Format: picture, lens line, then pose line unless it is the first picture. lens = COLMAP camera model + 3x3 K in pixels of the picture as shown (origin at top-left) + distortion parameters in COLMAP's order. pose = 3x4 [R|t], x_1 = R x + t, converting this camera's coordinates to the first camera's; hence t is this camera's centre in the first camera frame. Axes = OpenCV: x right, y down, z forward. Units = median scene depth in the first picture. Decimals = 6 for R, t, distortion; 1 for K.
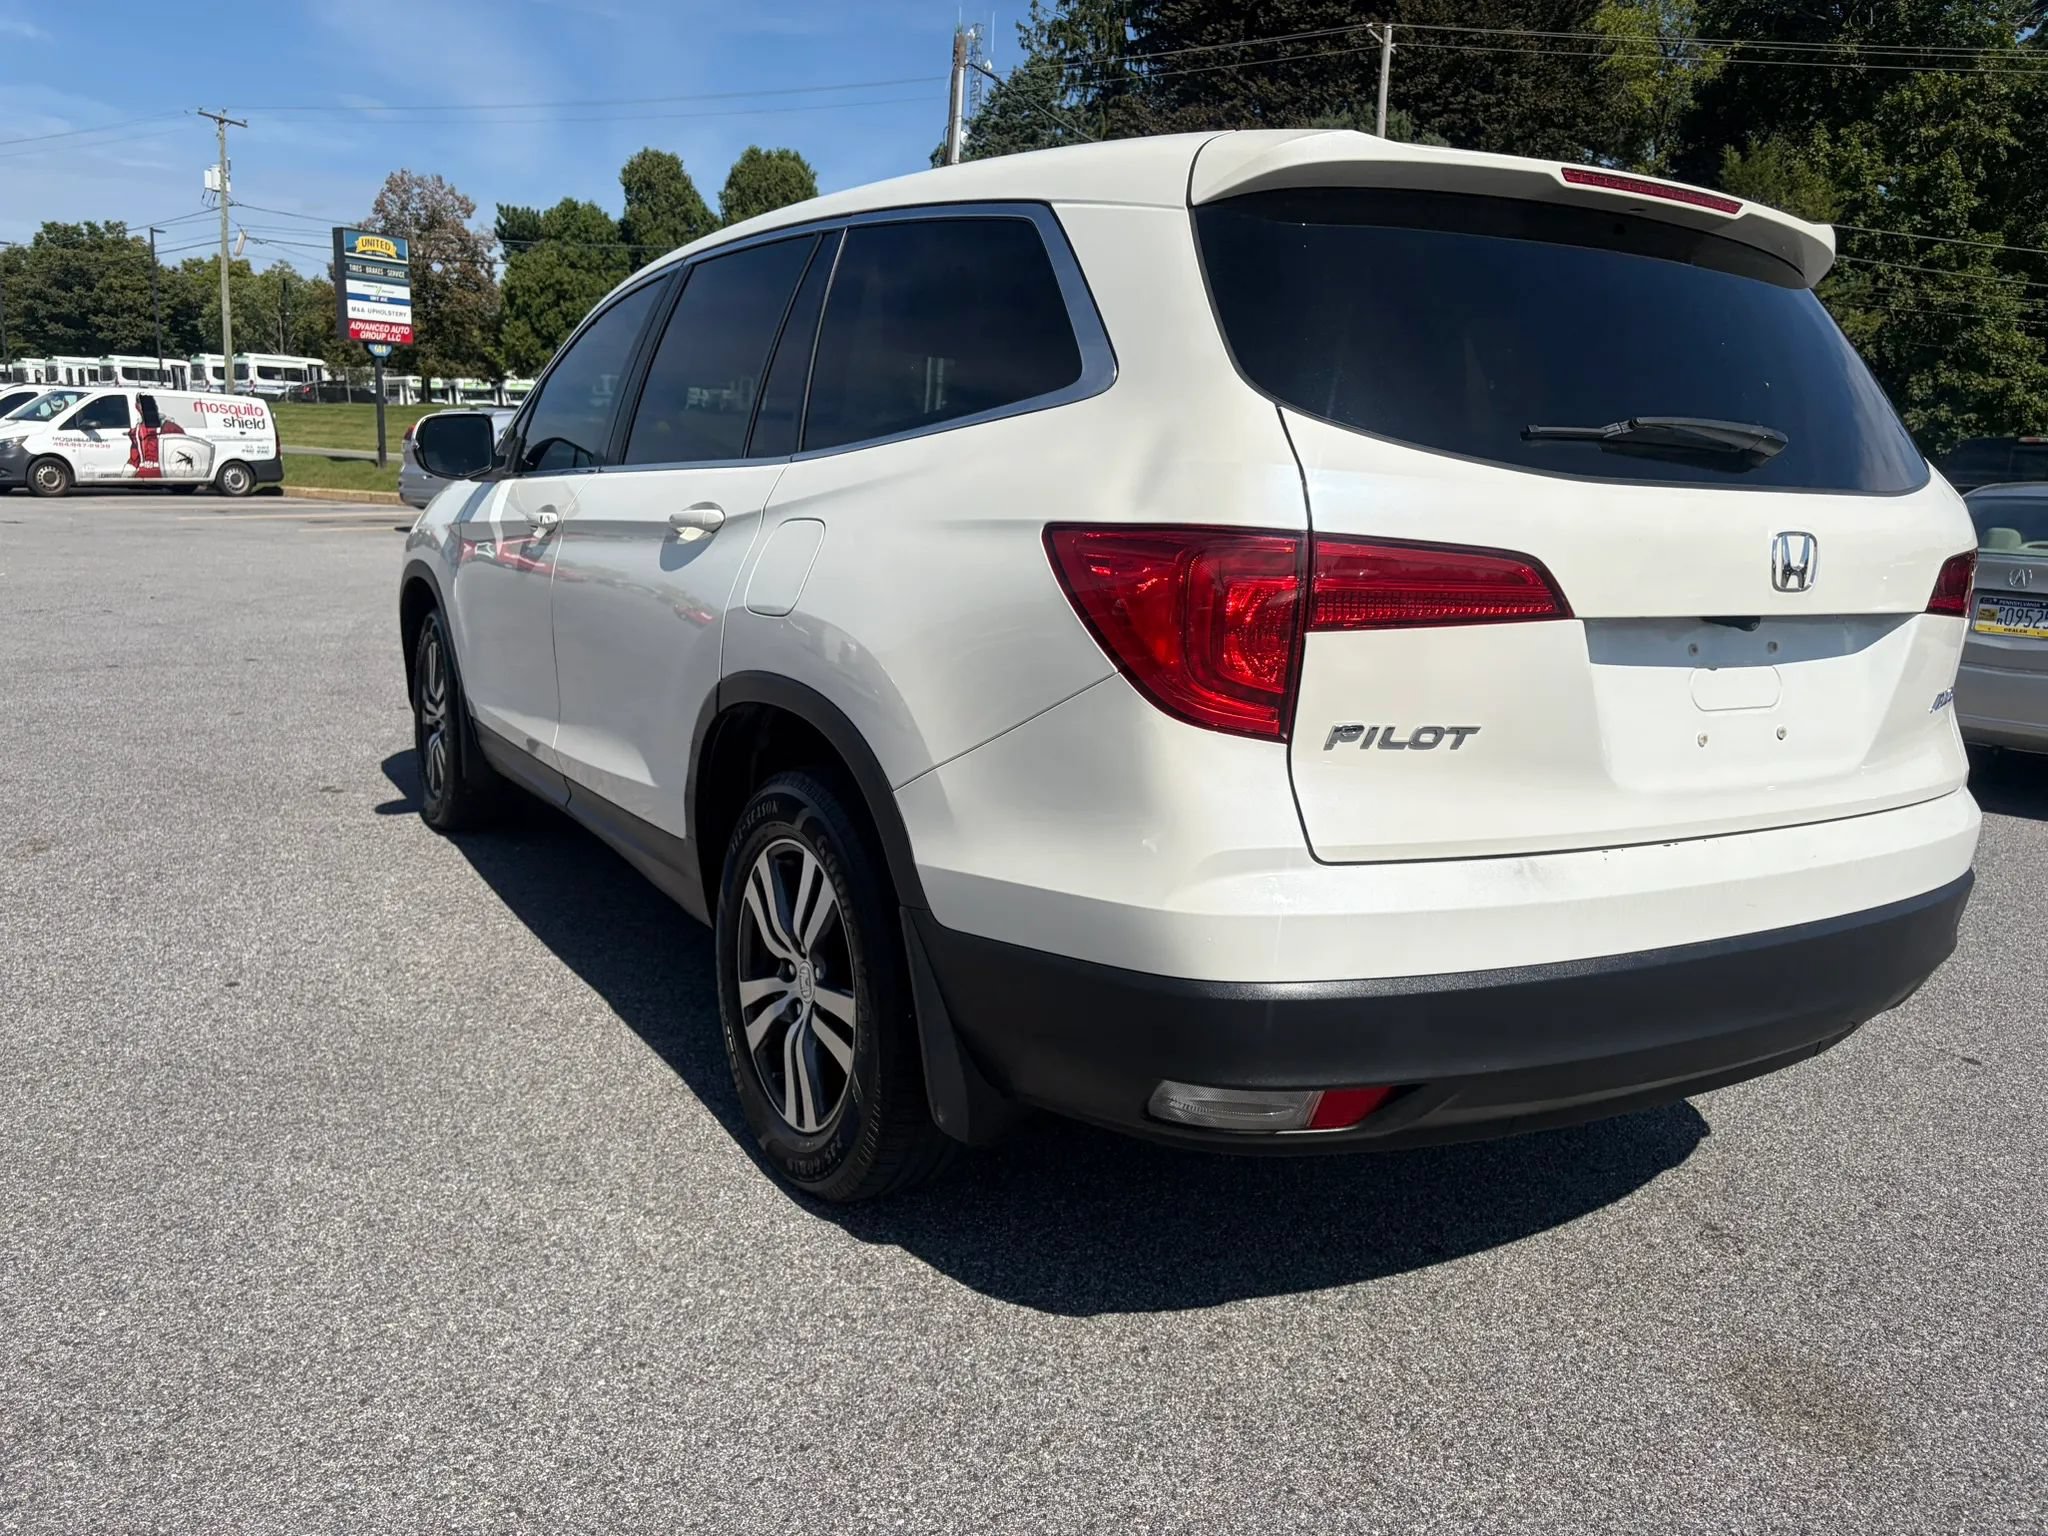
lens RADIAL K [[1565.4, 0, 1026.4], [0, 1565.4, 746.2], [0, 0, 1]] dist [0.086391, -0.106387]
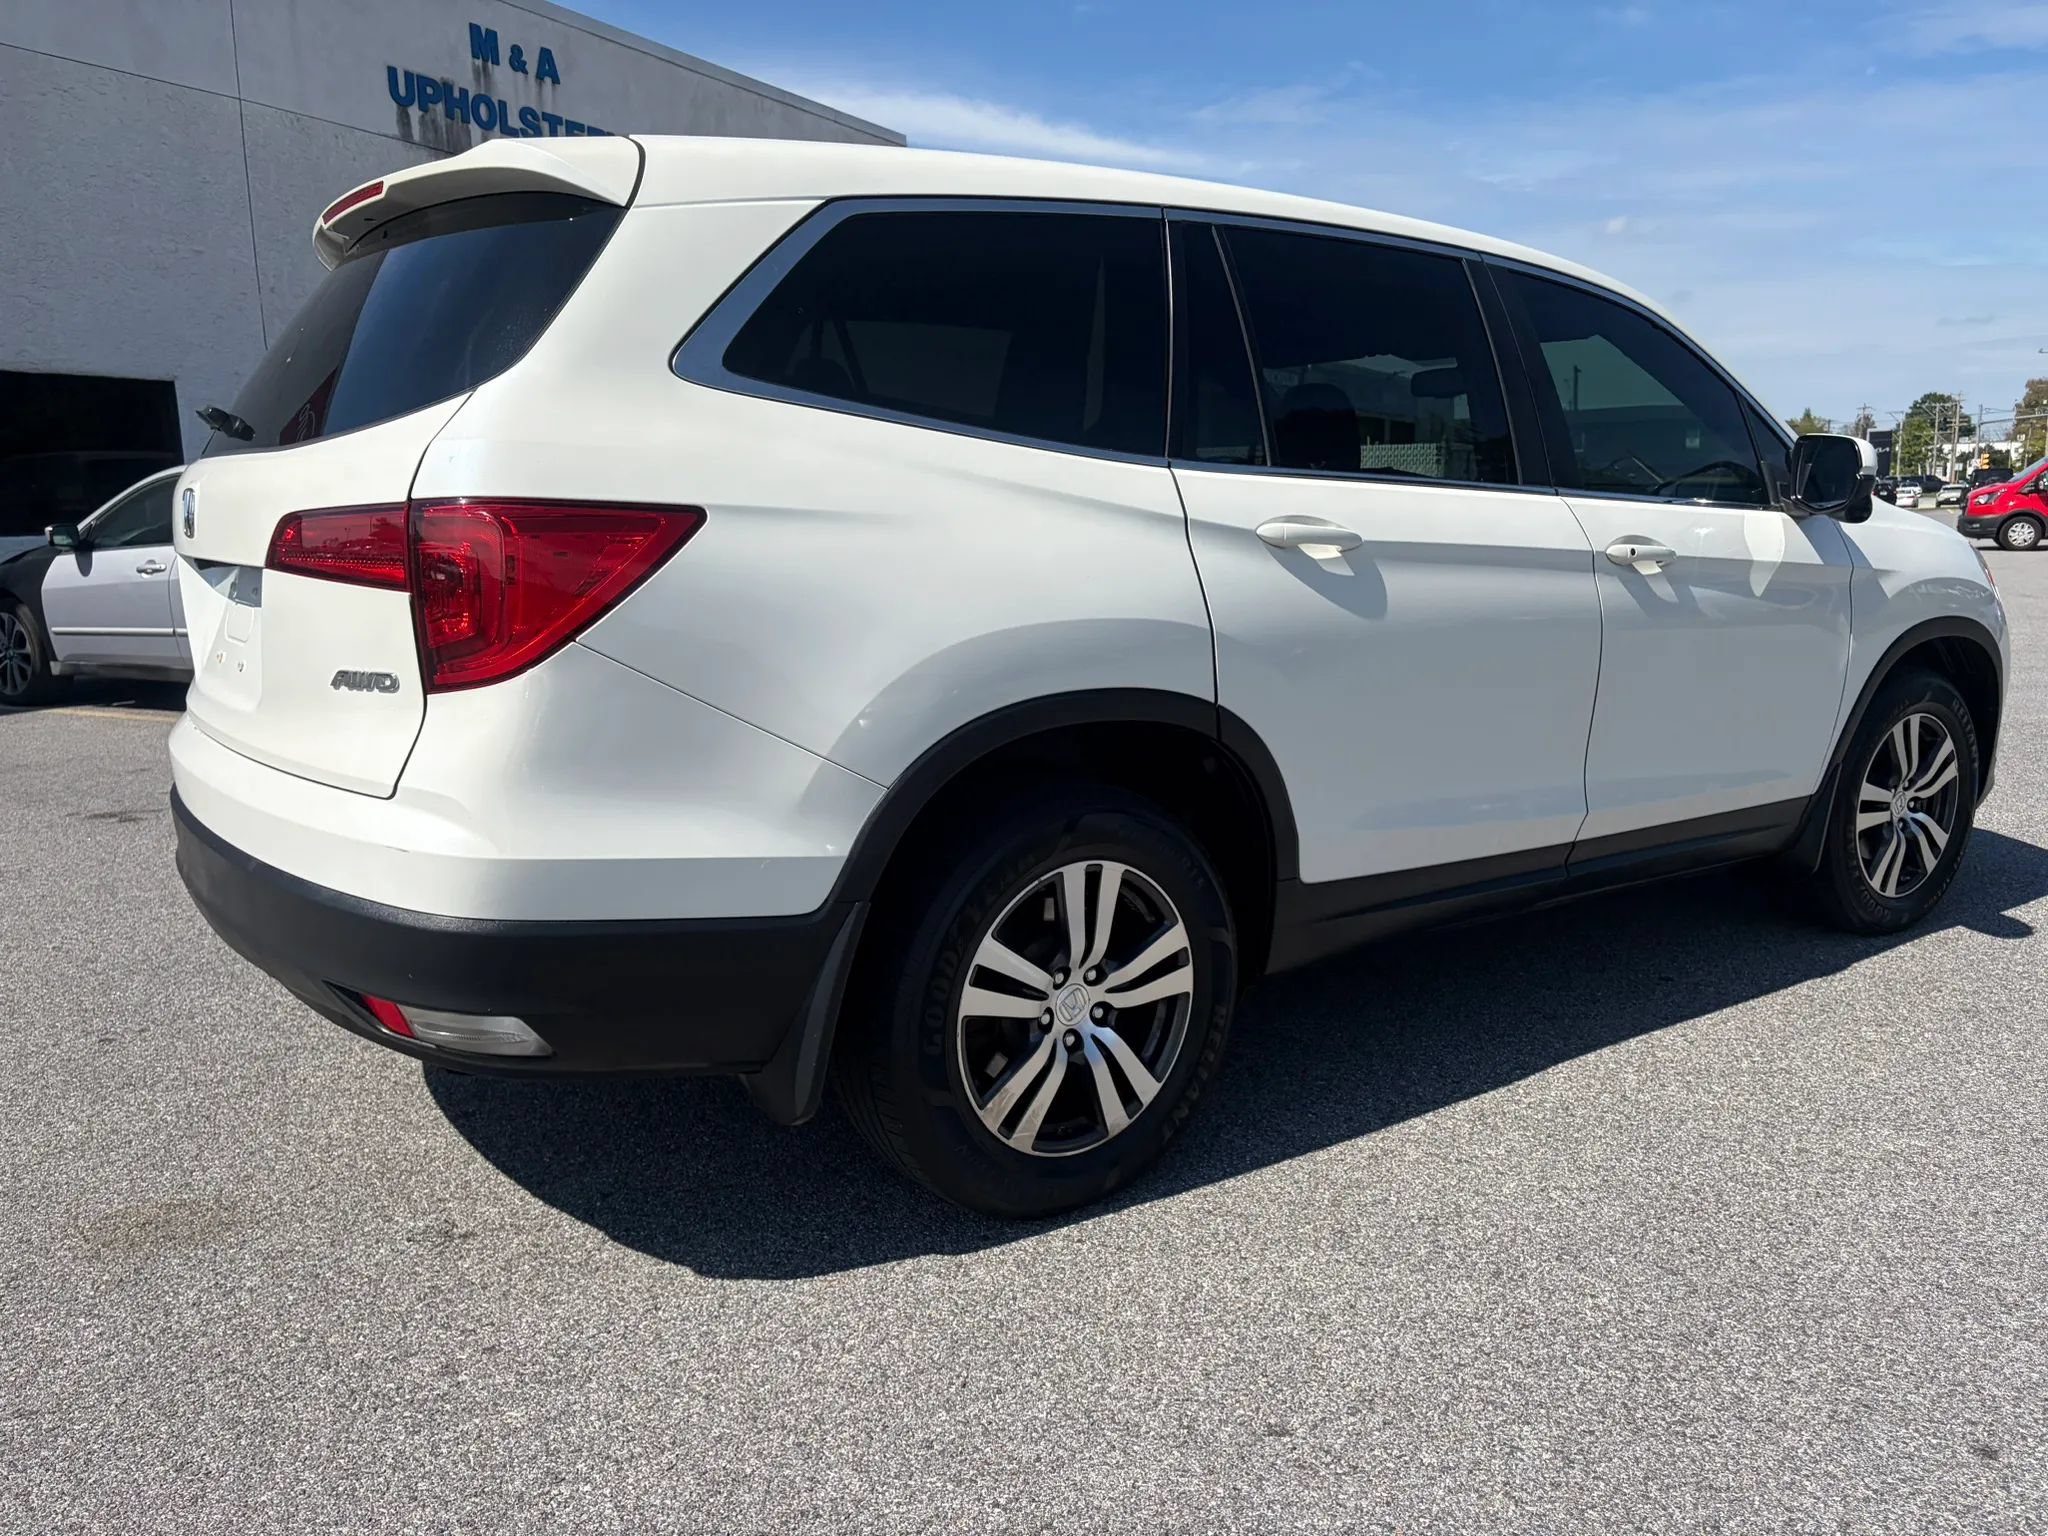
lens RADIAL K [[1606.9, 0, 1006.1], [0, 1606.9, 768.1], [0, 0, 1]] dist [0.076410, -0.099123]
pose [[0.047493, 0.121442, -0.991462, 0.164372], [-0.167961, 0.979419, 0.111921, -0.015658], [0.984649, 0.161212, 0.066913, 0.144866]]
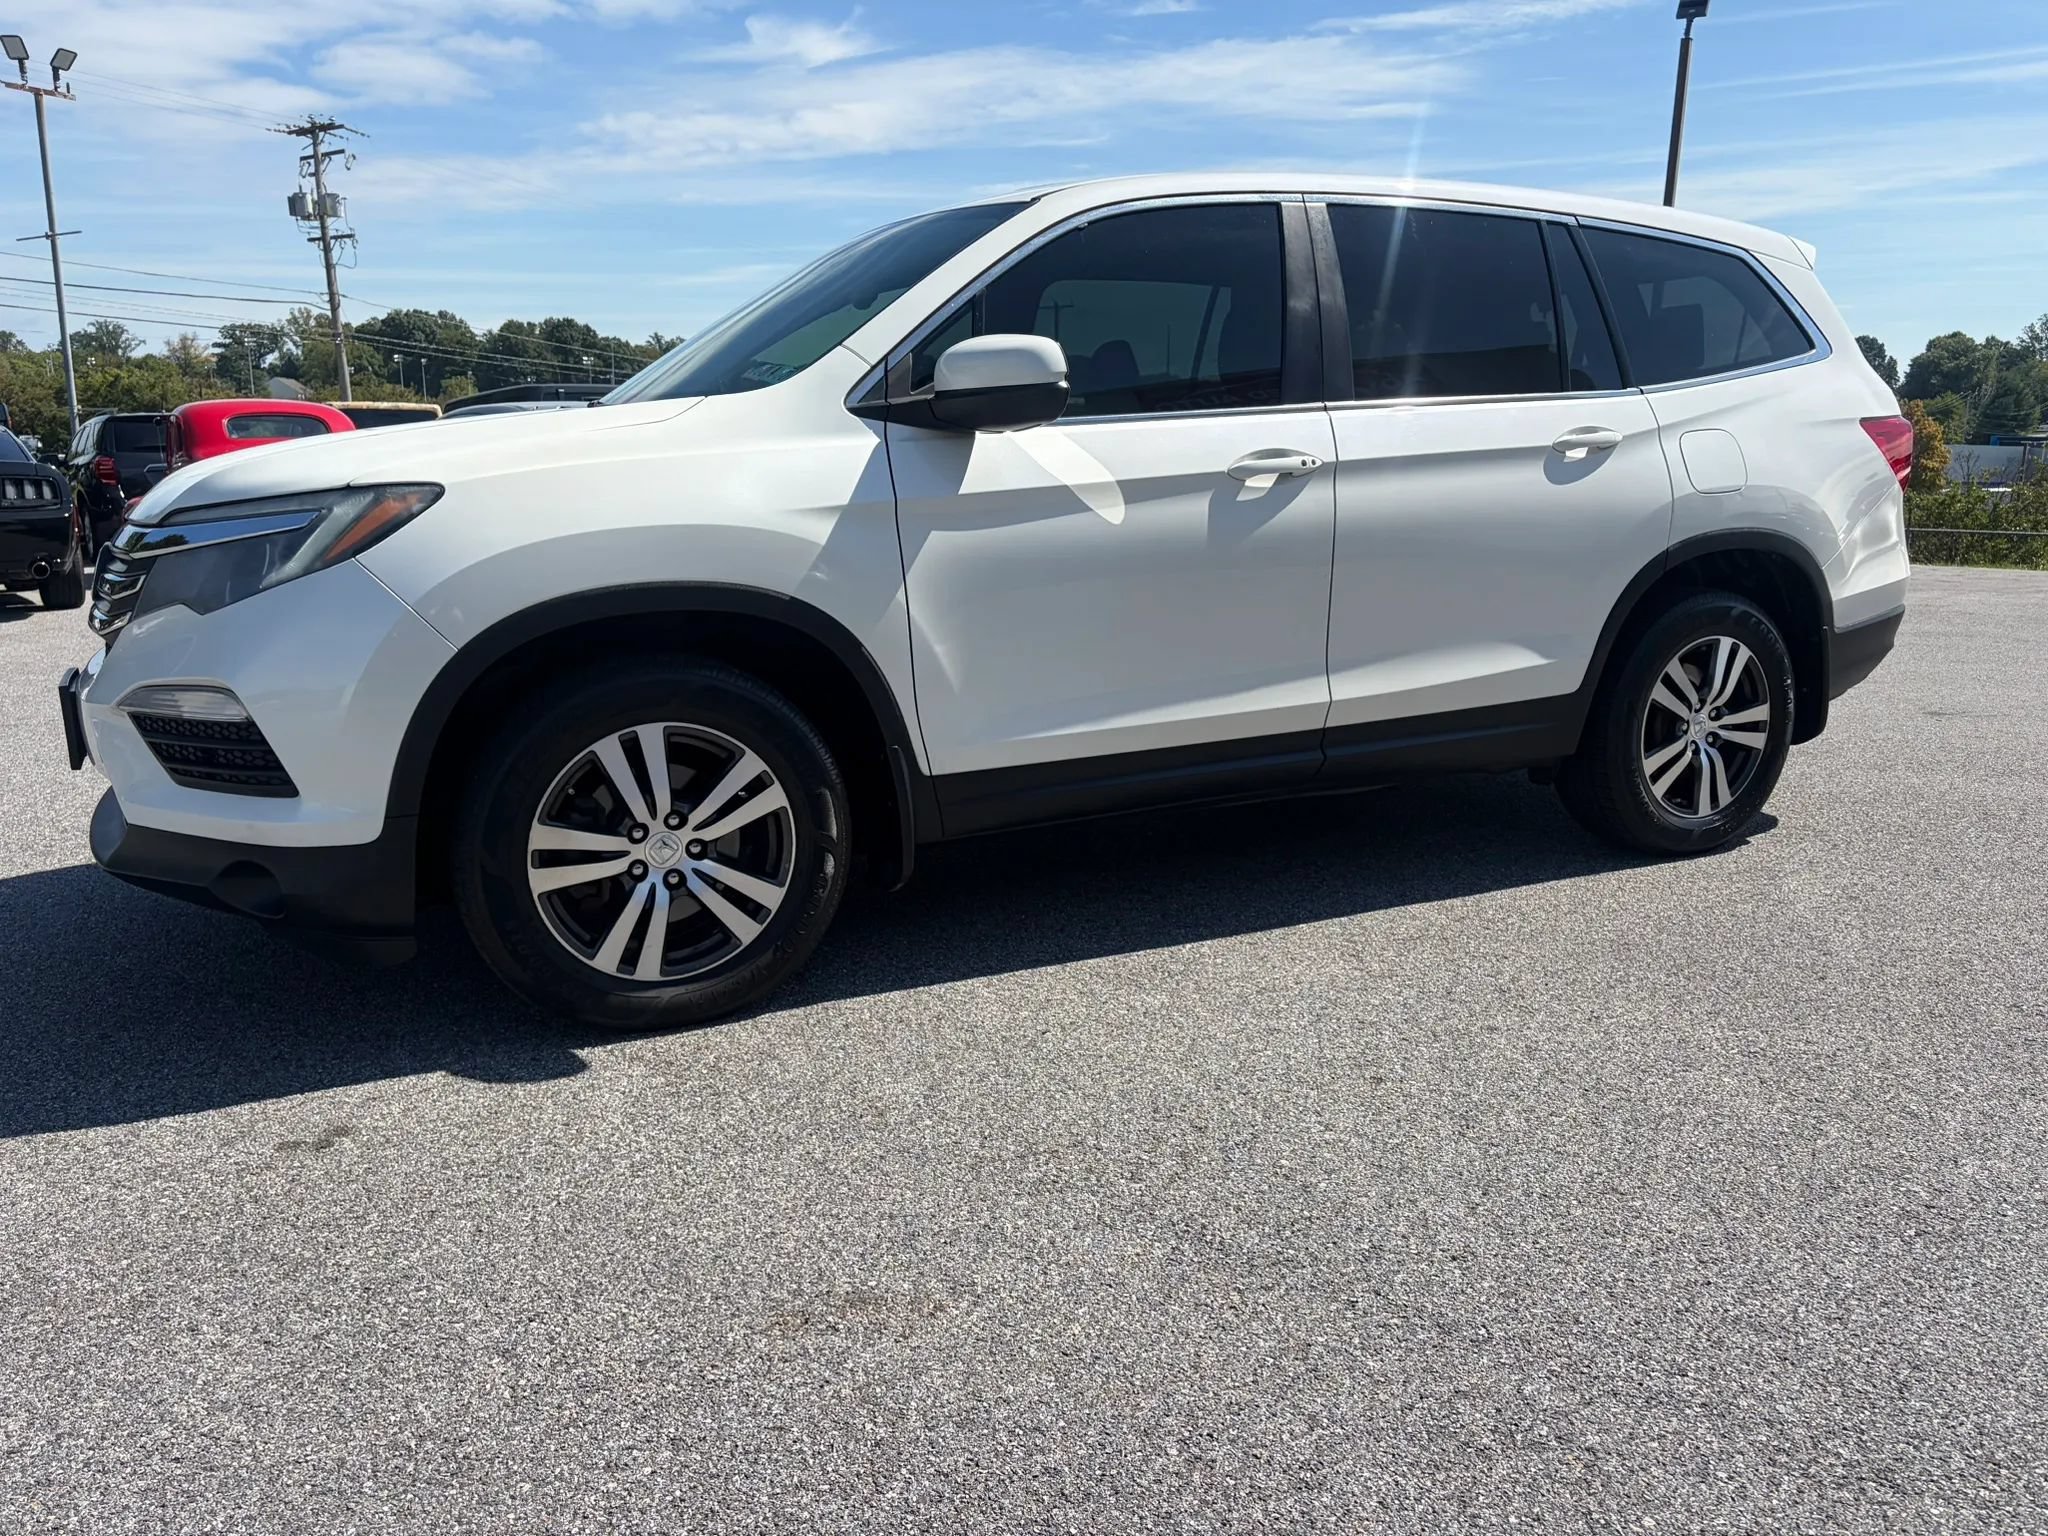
lens RADIAL K [[1603.3, 0, 1020.8], [0, 1603.3, 764.3], [0, 0, 1]] dist [0.075089, -0.091069]
pose [[0.030071, -0.234013, 0.971768, -0.206406], [0.177473, 0.958011, 0.225209, -0.035439], [-0.983666, 0.165690, 0.070339, 0.183828]]
